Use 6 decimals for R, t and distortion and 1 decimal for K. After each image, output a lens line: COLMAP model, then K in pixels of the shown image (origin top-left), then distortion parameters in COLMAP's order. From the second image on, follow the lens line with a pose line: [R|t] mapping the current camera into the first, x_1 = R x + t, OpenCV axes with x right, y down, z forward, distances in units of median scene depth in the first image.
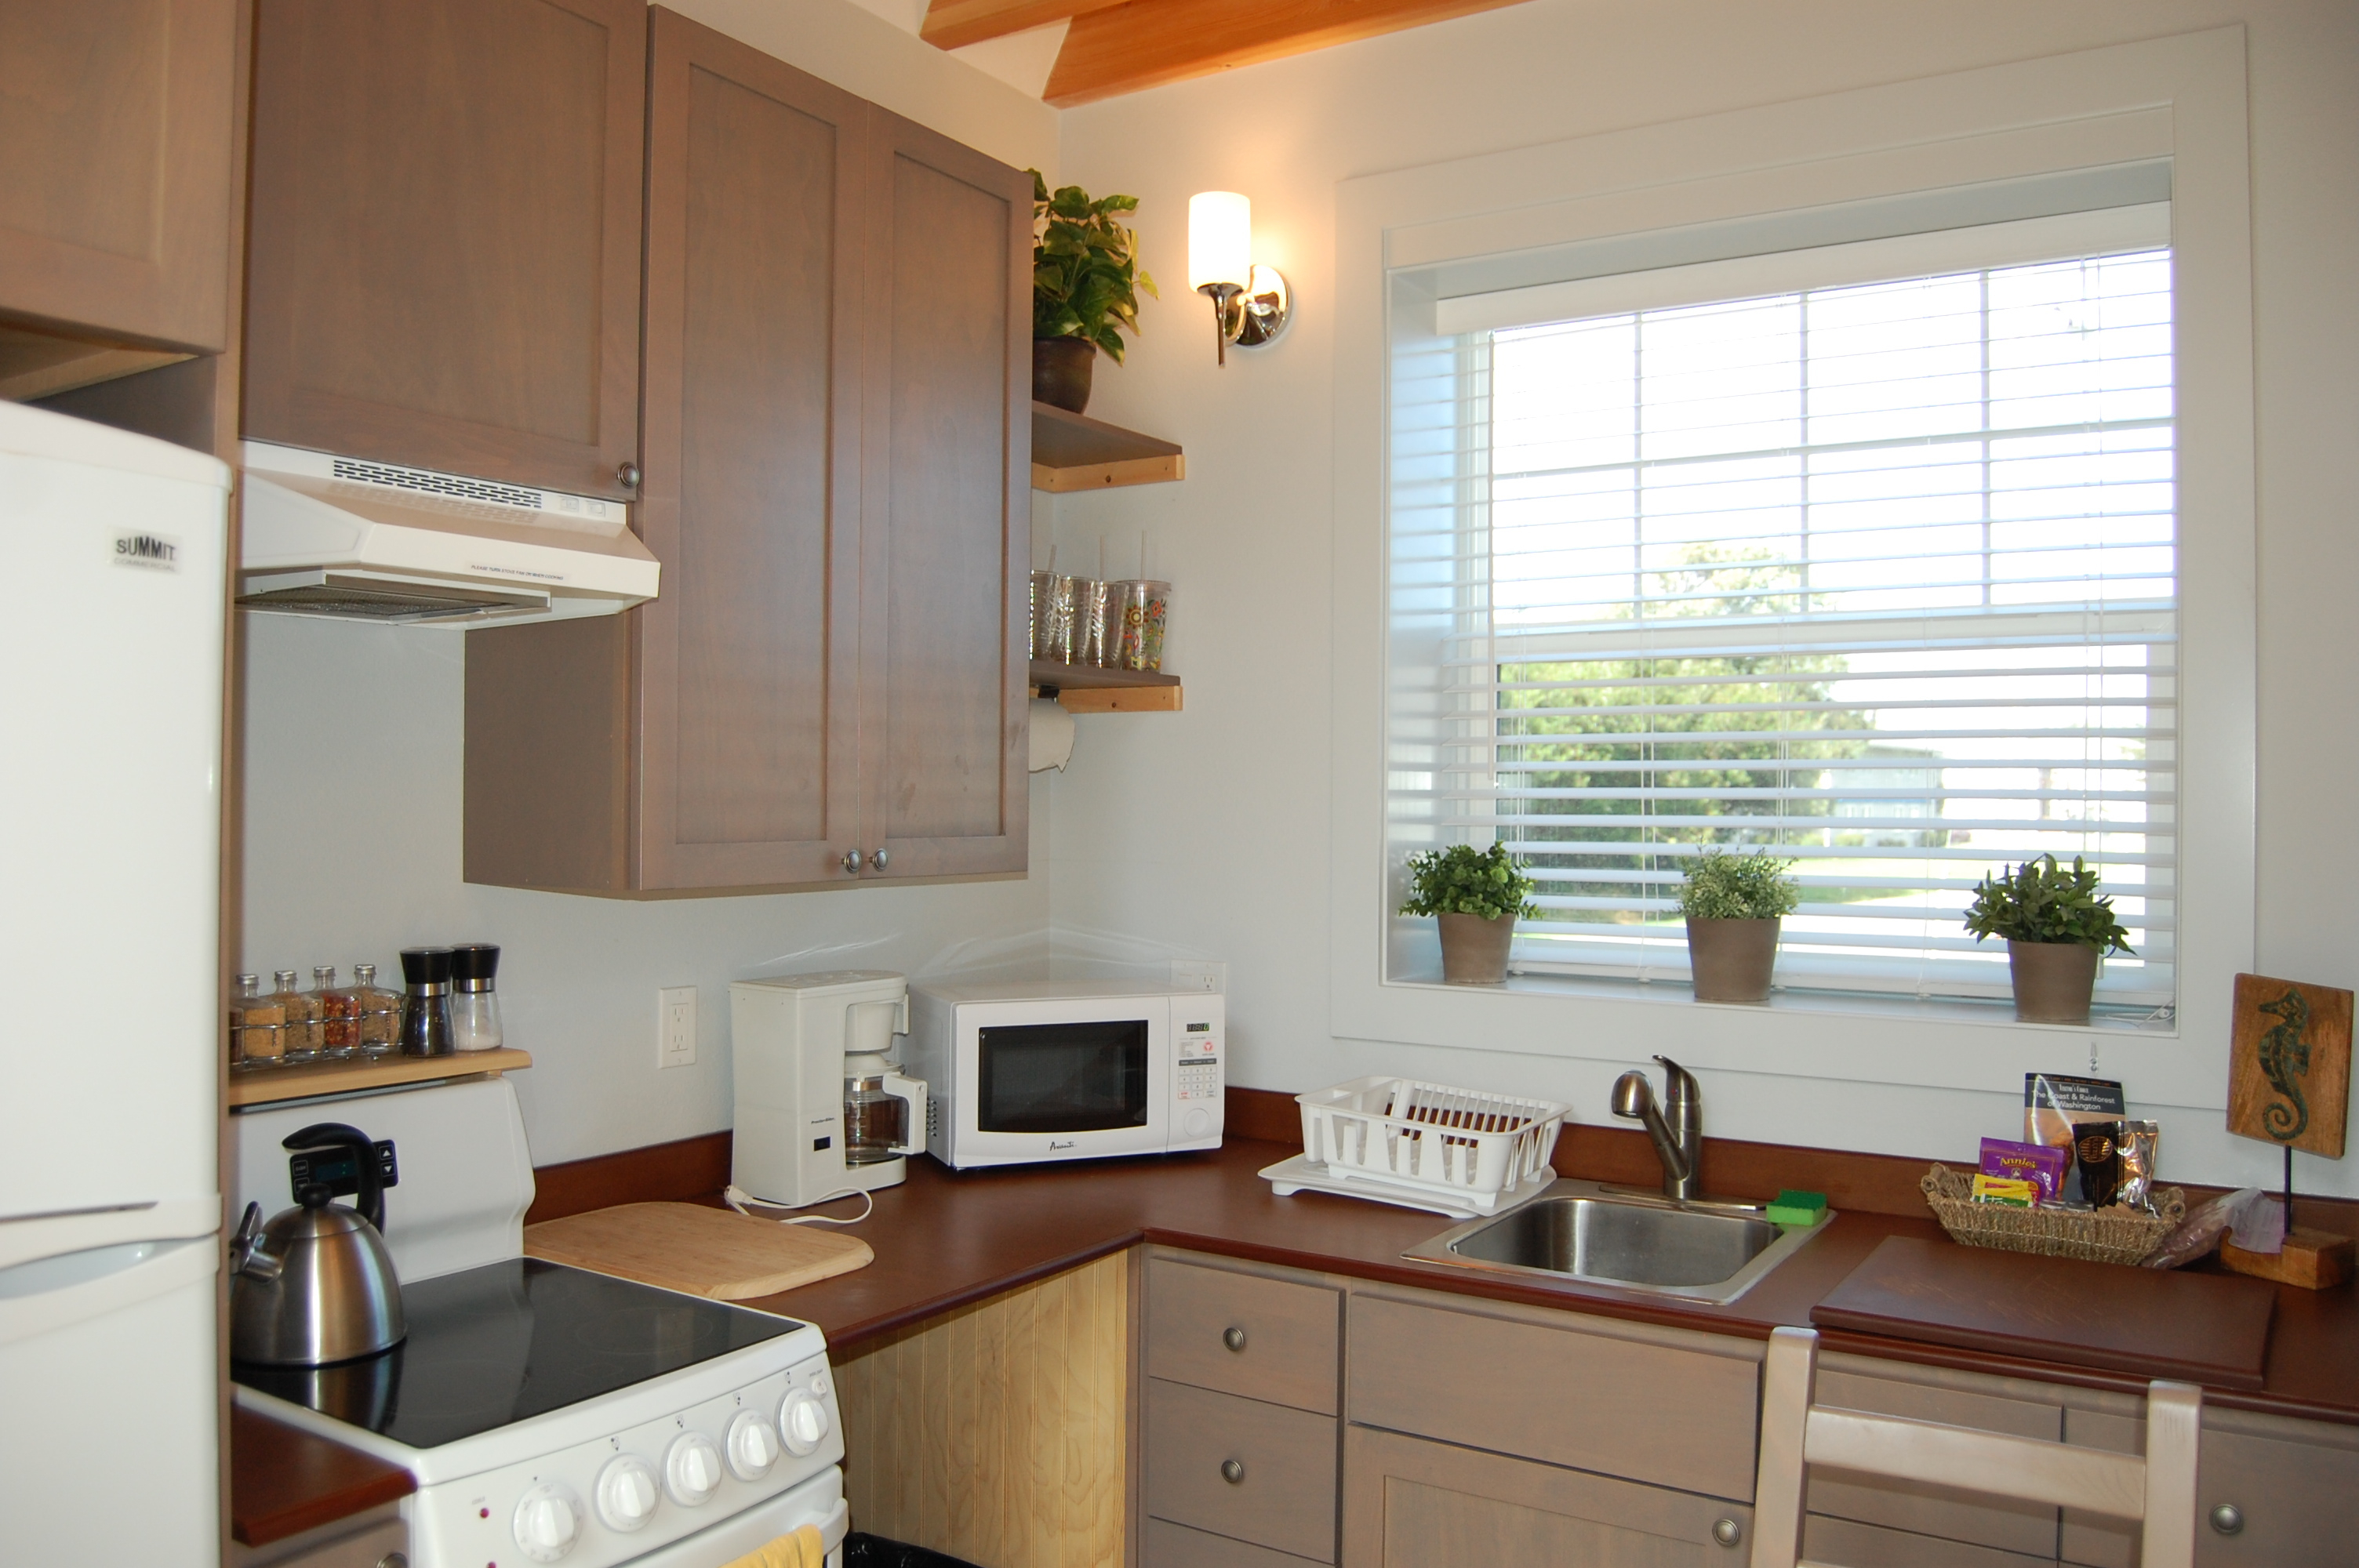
lens RADIAL K [[1832.4, 0, 1170.8], [0, 1832.4, 788.3], [0, 0, 1]] dist [-0.056895, 0.009452]
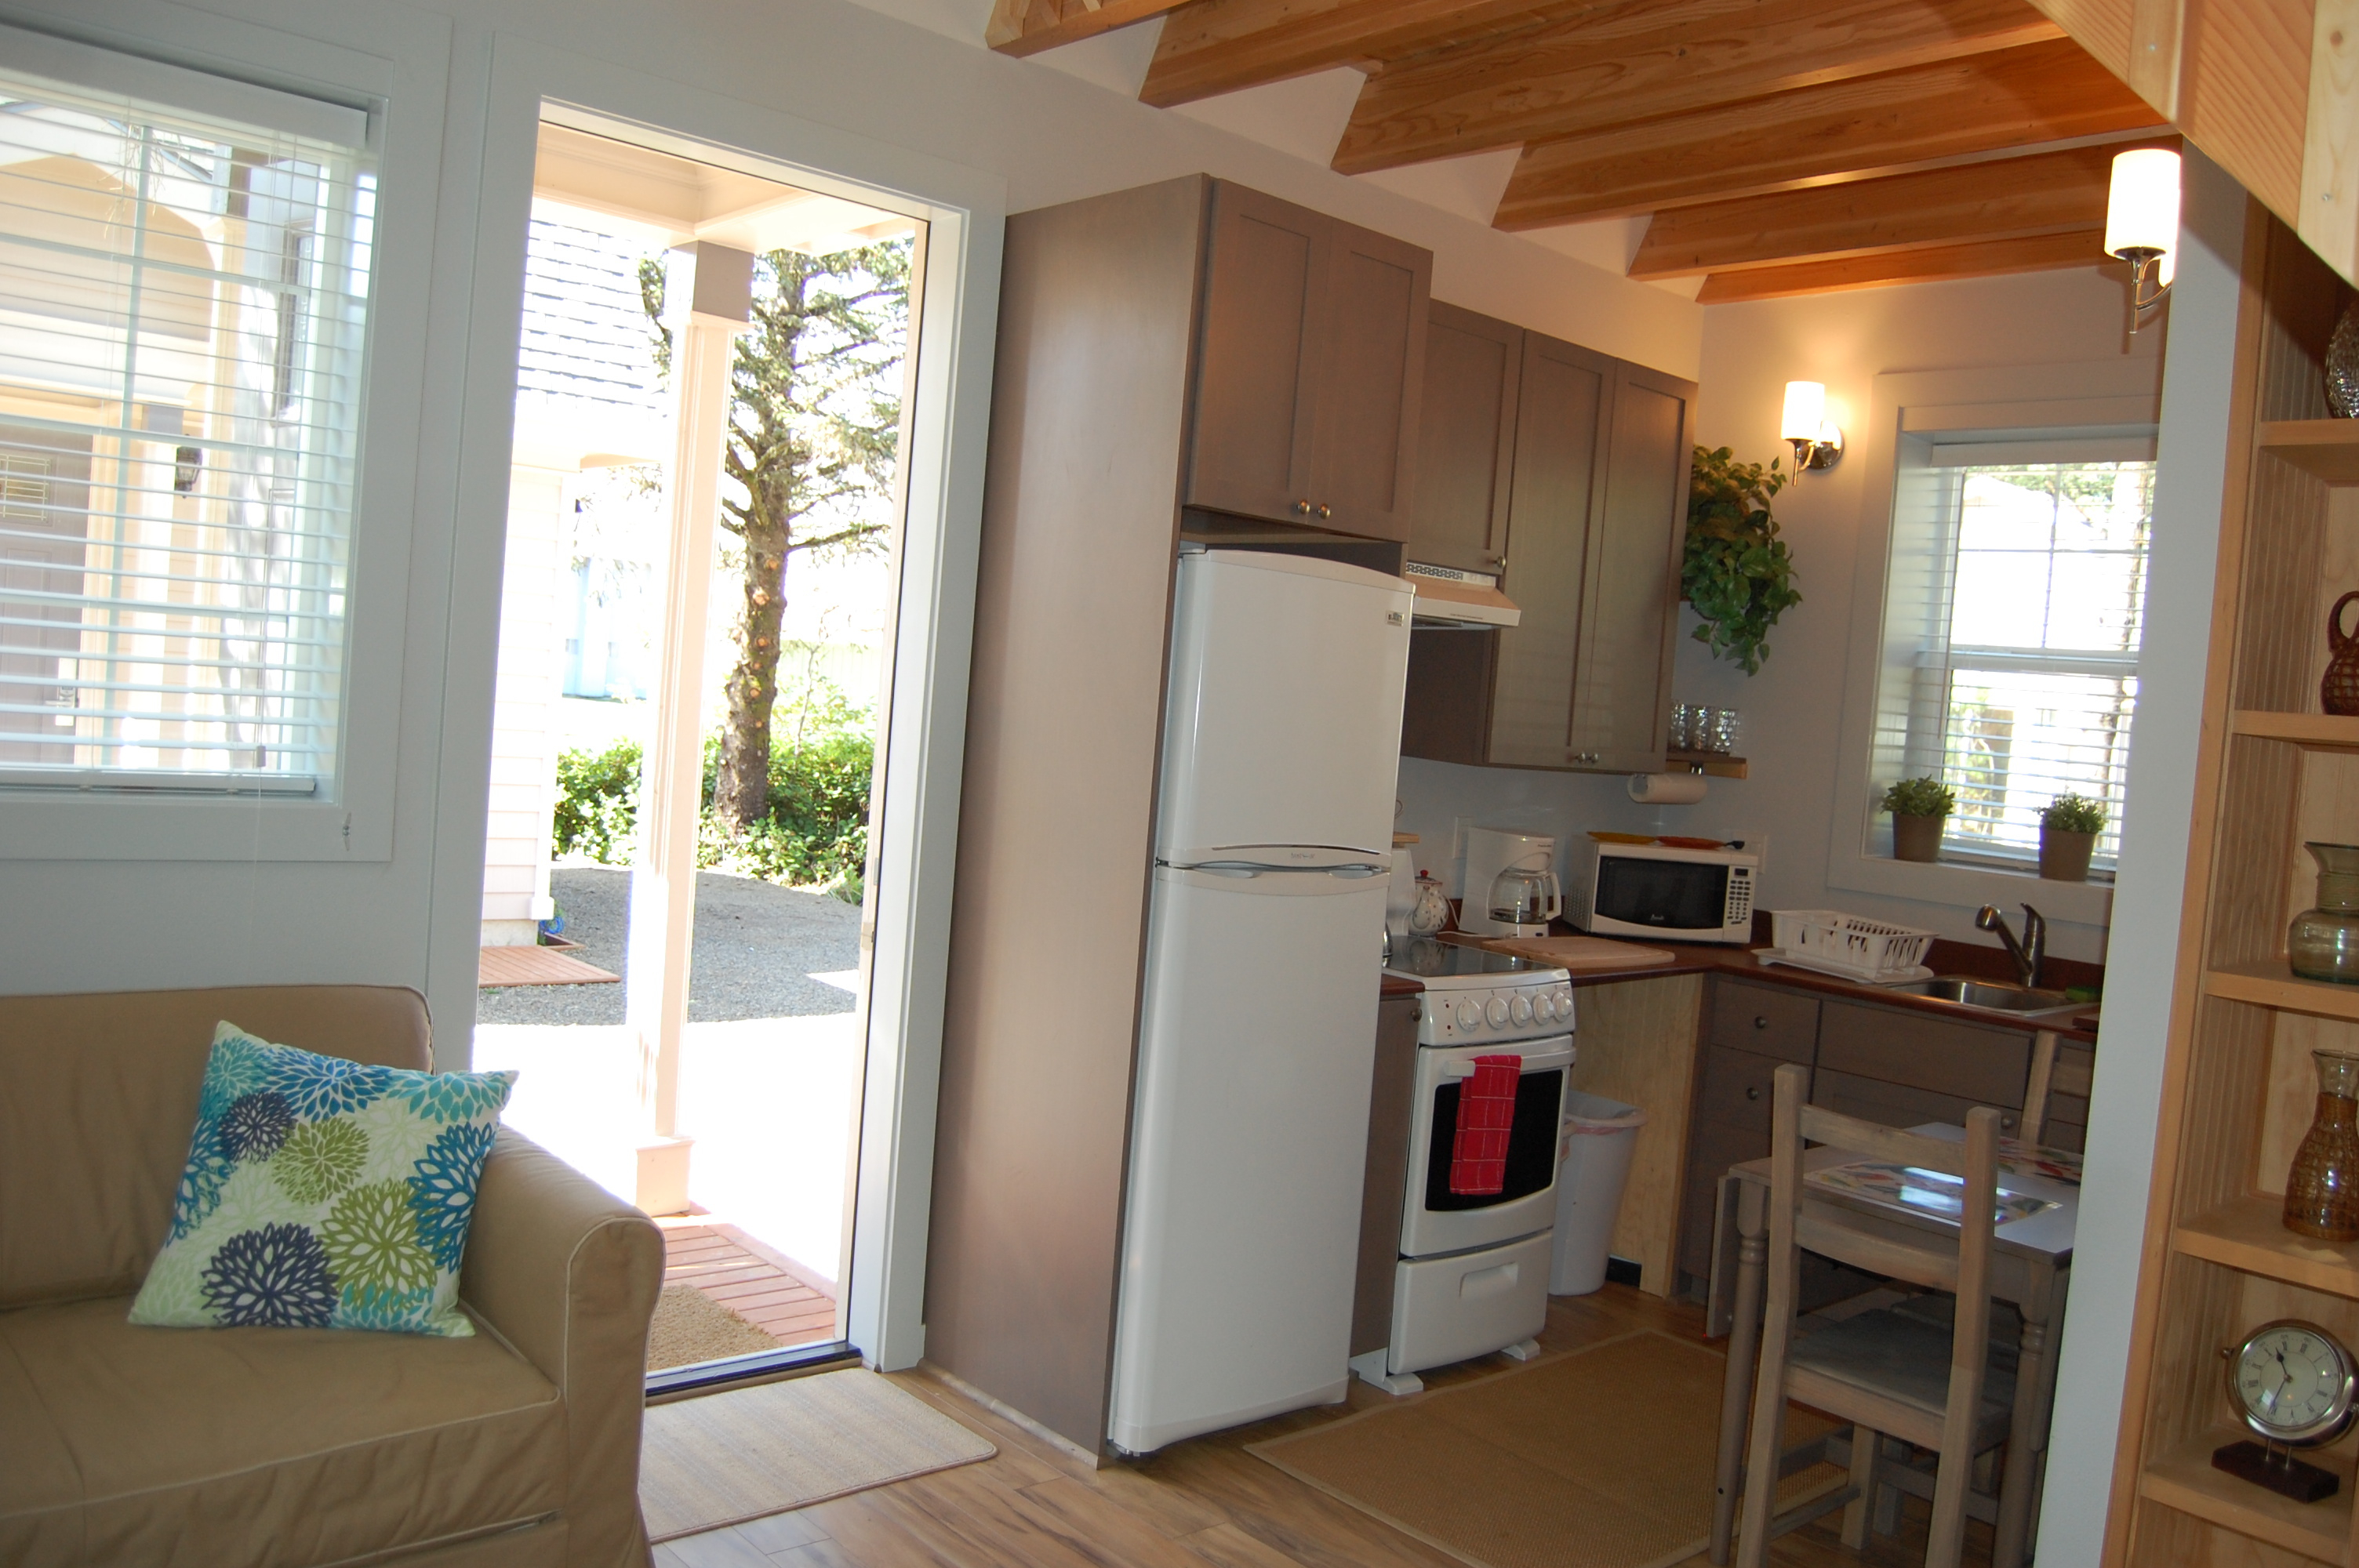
lens RADIAL K [[1832.4, 0, 1165.7], [0, 1832.4, 805.1], [0, 0, 1]] dist [-0.056895, 0.009452]
pose [[0.963792, 0.088276, -0.251619, -0.094208], [-0.074323, 0.995150, 0.064448, -0.003922], [0.256087, -0.043414, 0.965678, -0.909422]]
